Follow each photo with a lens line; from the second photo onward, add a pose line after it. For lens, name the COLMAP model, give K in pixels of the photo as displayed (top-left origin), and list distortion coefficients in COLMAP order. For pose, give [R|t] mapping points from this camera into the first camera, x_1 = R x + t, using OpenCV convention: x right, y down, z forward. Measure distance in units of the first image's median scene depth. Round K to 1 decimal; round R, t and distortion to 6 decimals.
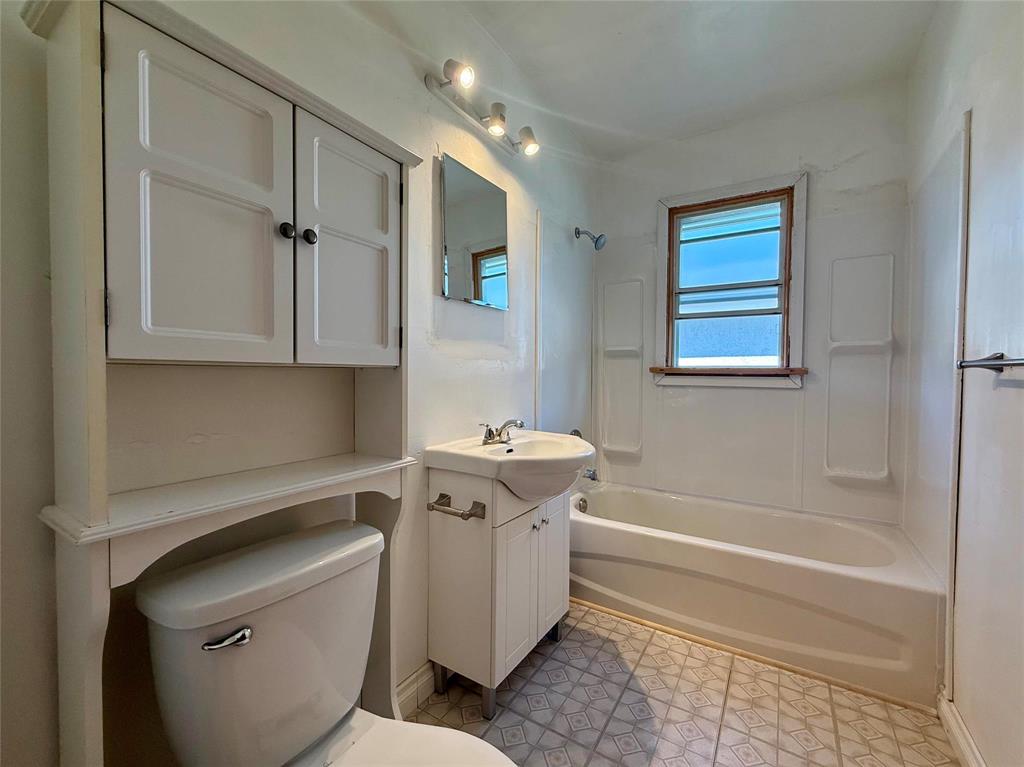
lens RADIAL K [[419.7, 0, 512.0], [0, 419.7, 383.5], [0, 0, 1]] dist [-0.001241, 0.000031]
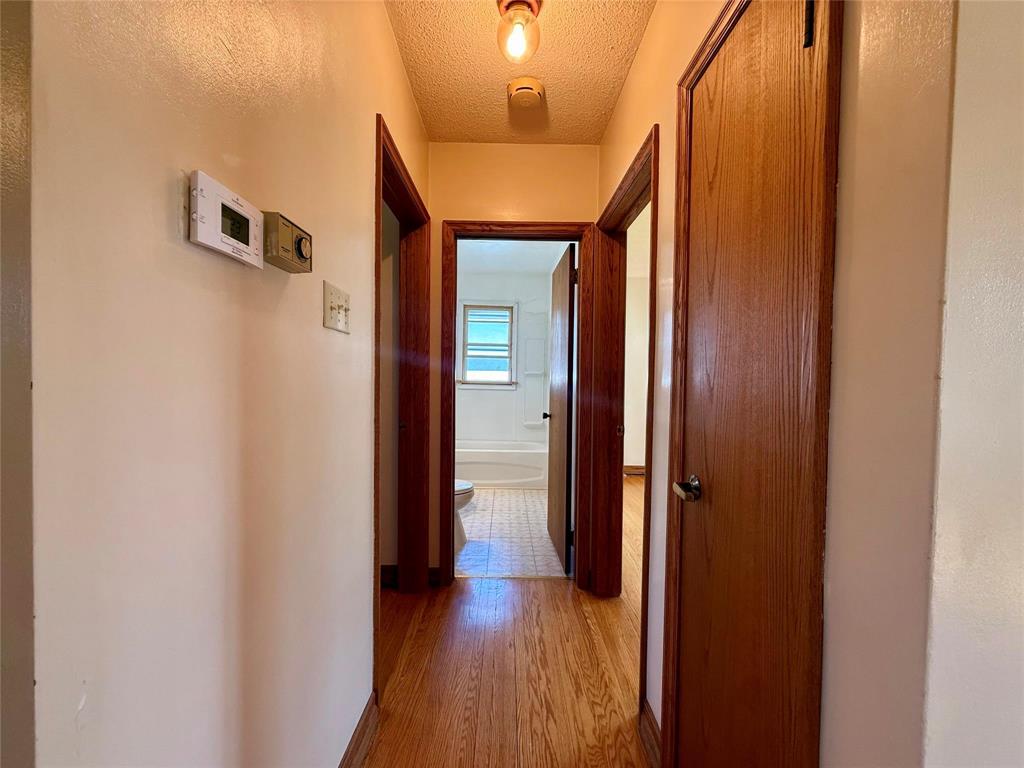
lens RADIAL K [[419.7, 0, 512.0], [0, 419.7, 384.0], [0, 0, 1]] dist [-0.001241, 0.000031]
pose [[0.835224, -0.009939, 0.549819, -0.653969], [0.003079, 0.999906, 0.013397, -0.054035], [-0.549901, -0.009496, 0.835176, -0.999618]]
